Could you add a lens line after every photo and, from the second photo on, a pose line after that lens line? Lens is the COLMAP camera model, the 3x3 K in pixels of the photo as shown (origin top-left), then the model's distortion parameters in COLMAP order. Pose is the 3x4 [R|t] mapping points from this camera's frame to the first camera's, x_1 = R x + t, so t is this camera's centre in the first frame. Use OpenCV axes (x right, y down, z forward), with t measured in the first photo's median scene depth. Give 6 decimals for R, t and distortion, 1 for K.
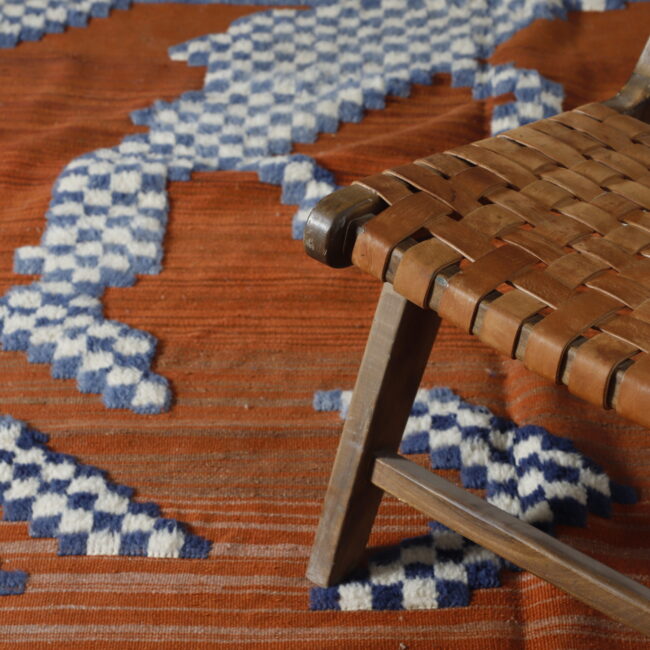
lens RADIAL K [[2178.2, 0, 320.9], [0, 2178.2, 324.4], [0, 0, 1]] dist [0.422435, 0.000000]
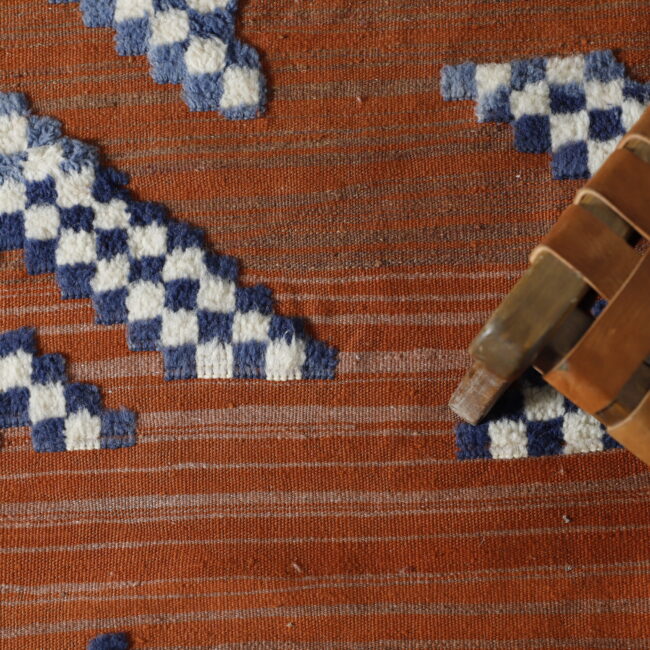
lens RADIAL K [[1443.4, 0, 325.3], [0, 1443.4, 325.8], [0, 0, 1]] dist [0.188597, 0.000000]
pose [[0.997794, -0.045536, -0.048313, -0.025724], [0.066370, 0.702603, 0.708480, -0.305551], [0.001684, -0.710123, 0.704075, 0.587051]]
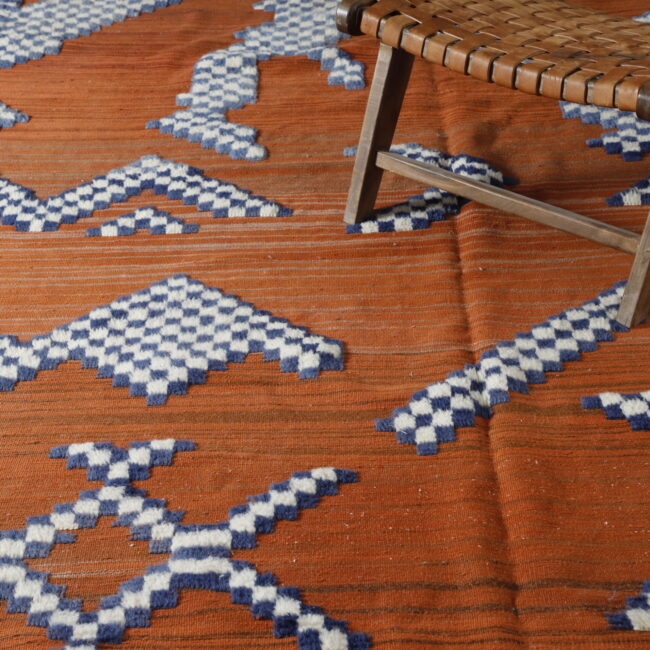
lens RADIAL K [[1590.0, 0, 325.5], [0, 1590.0, 325.3], [0, 0, 1]] dist [0.203829, 0.000000]
pose [[0.999094, -0.041142, -0.010905, -0.010601], [0.040718, 0.998501, -0.036577, 0.244287], [0.012394, 0.036100, 0.999271, -0.365934]]
